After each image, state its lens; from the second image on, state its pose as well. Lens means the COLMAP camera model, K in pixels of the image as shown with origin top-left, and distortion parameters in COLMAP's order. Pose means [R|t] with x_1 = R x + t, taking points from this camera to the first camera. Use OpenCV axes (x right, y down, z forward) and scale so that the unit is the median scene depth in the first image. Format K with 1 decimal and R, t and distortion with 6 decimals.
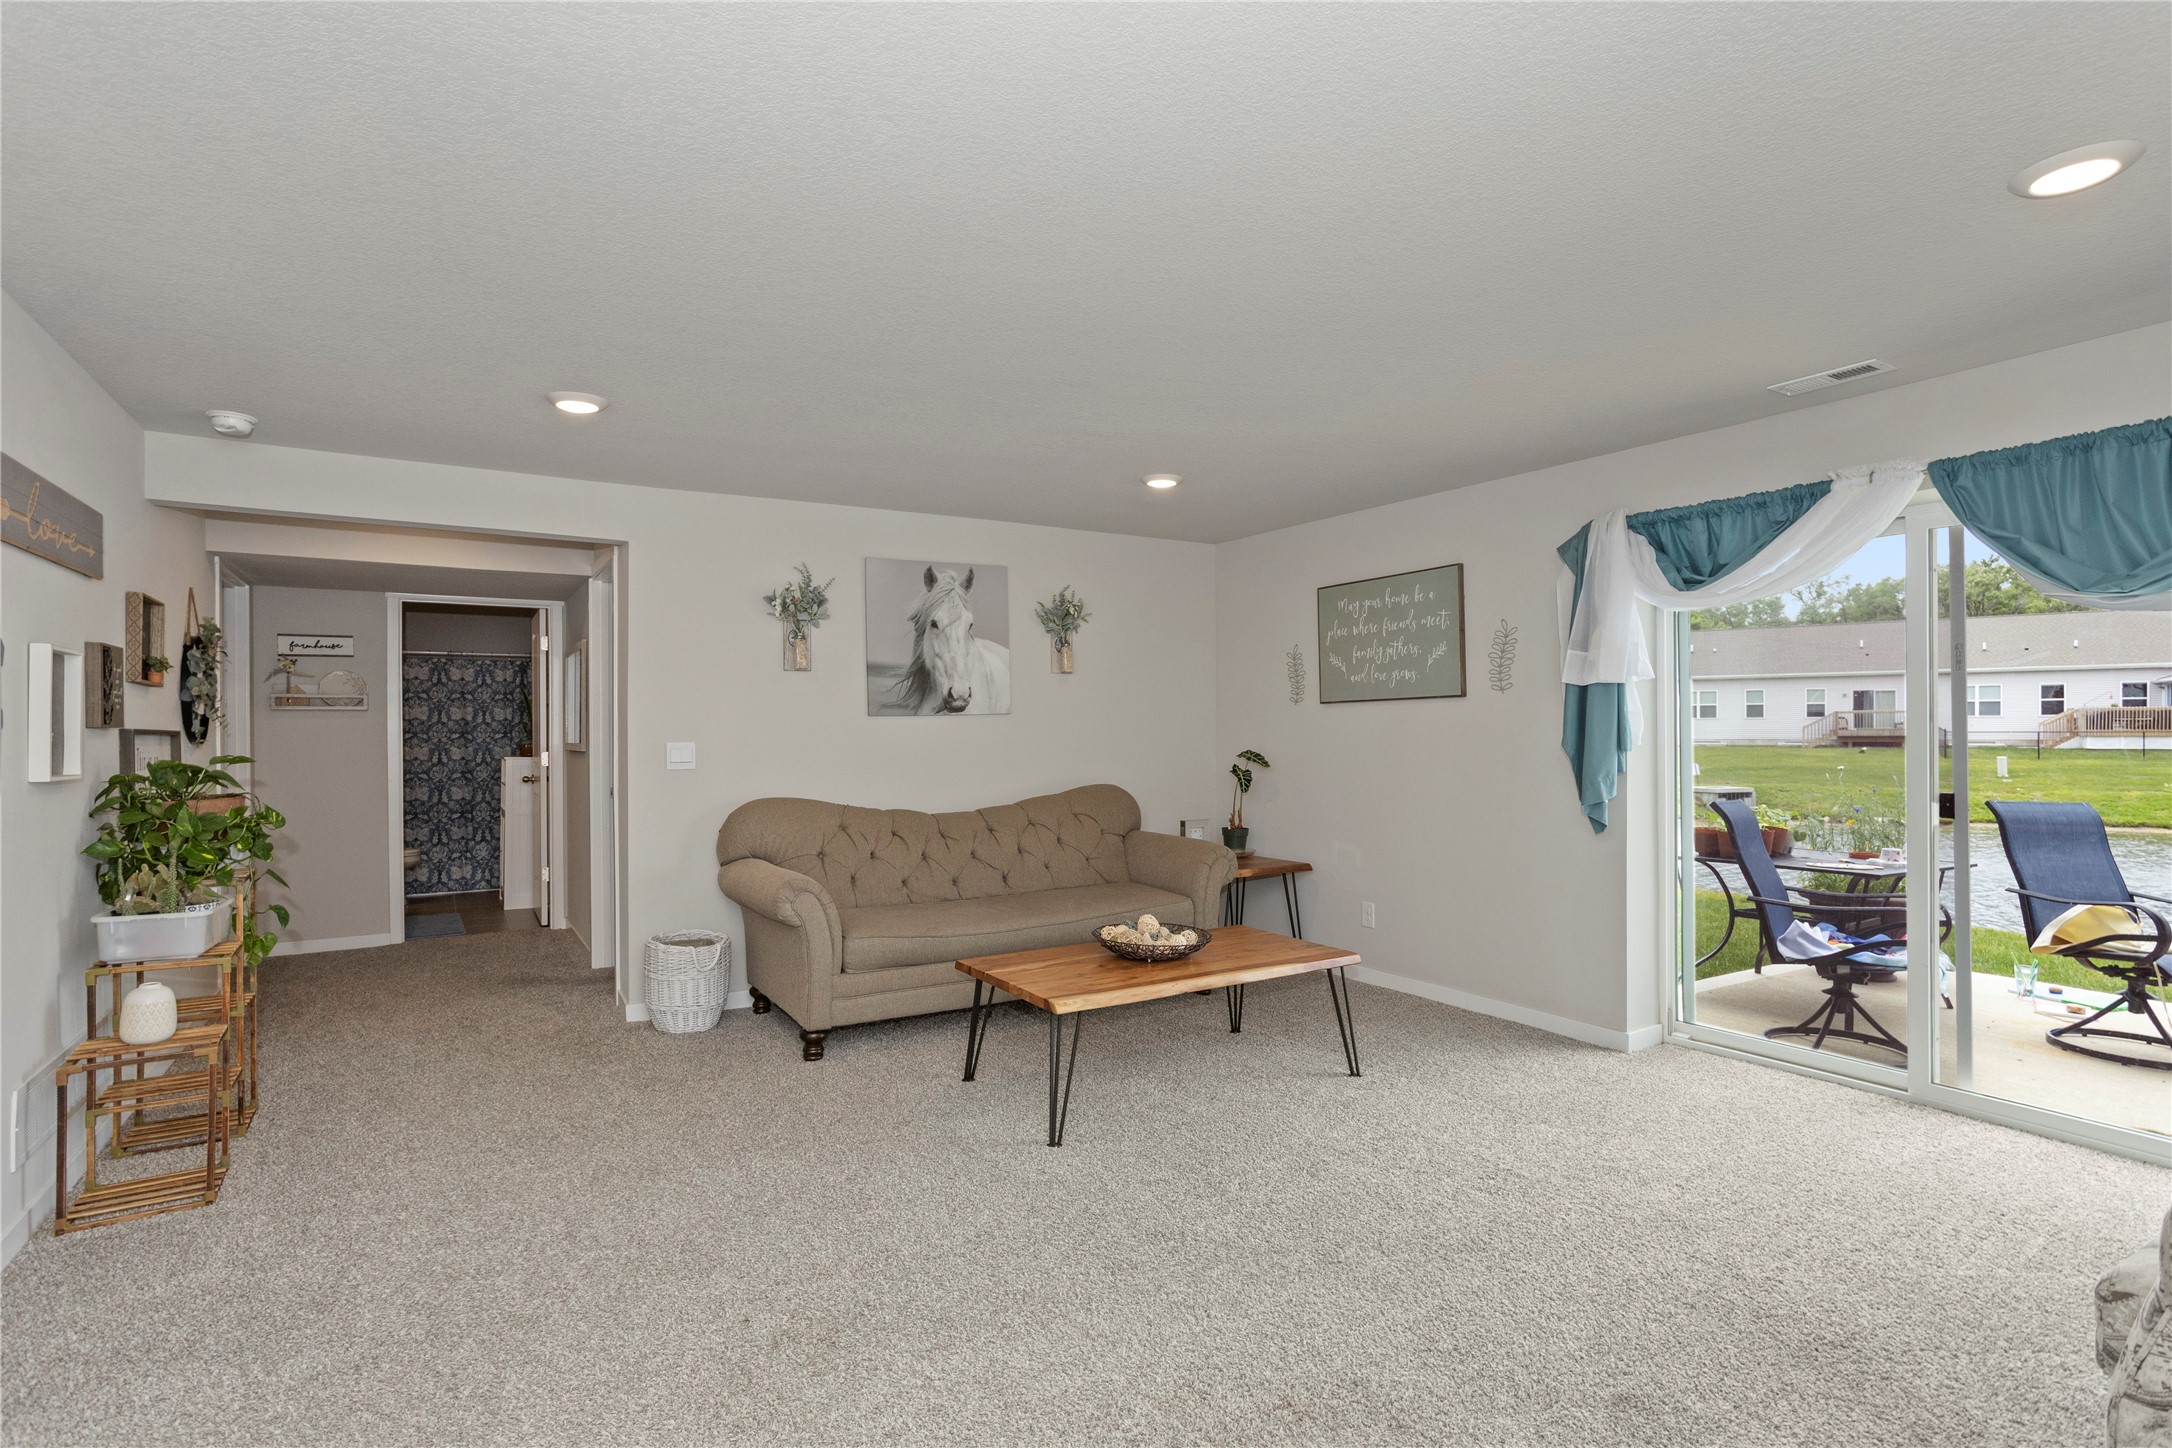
lens RADIAL K [[1061.3, 0, 1098.8], [0, 1061.3, 731.4], [0, 0, 1]] dist [0.001157, 0.001001]
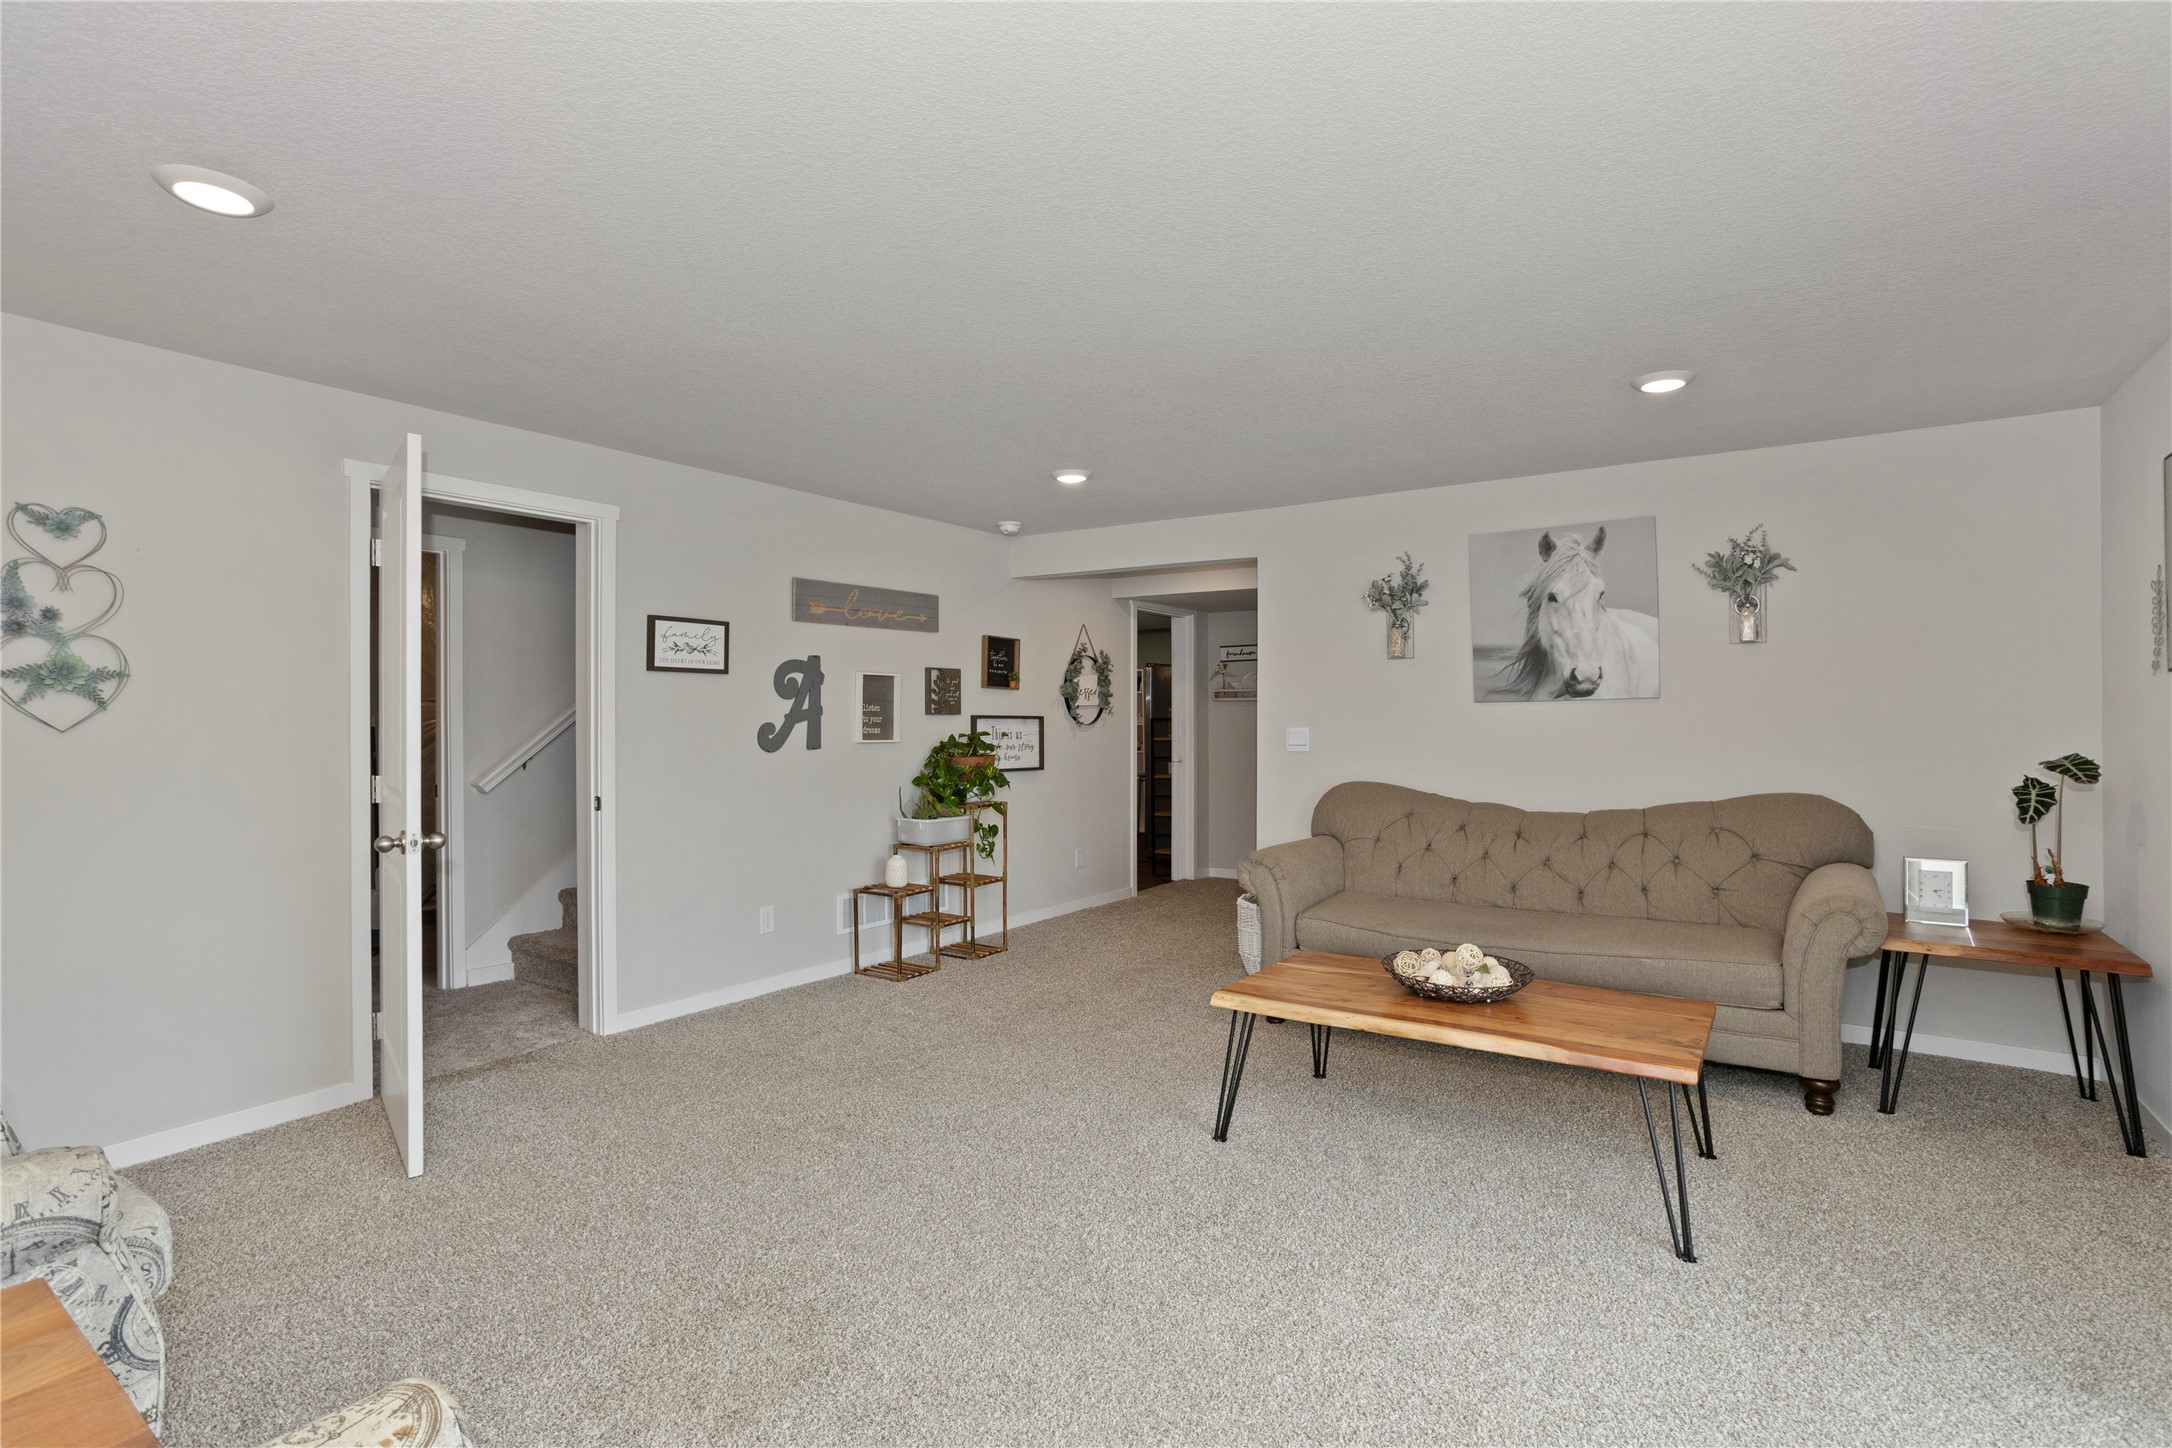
lens RADIAL K [[1048.6, 0, 1084.3], [0, 1048.6, 716.9], [0, 0, 1]] dist [0.001998, 0.006989]
pose [[0.439793, 0.004271, -0.898089, 0.459708], [-0.000470, 0.999990, 0.004525, -0.005545], [0.898099, -0.001568, 0.439790, 0.267218]]
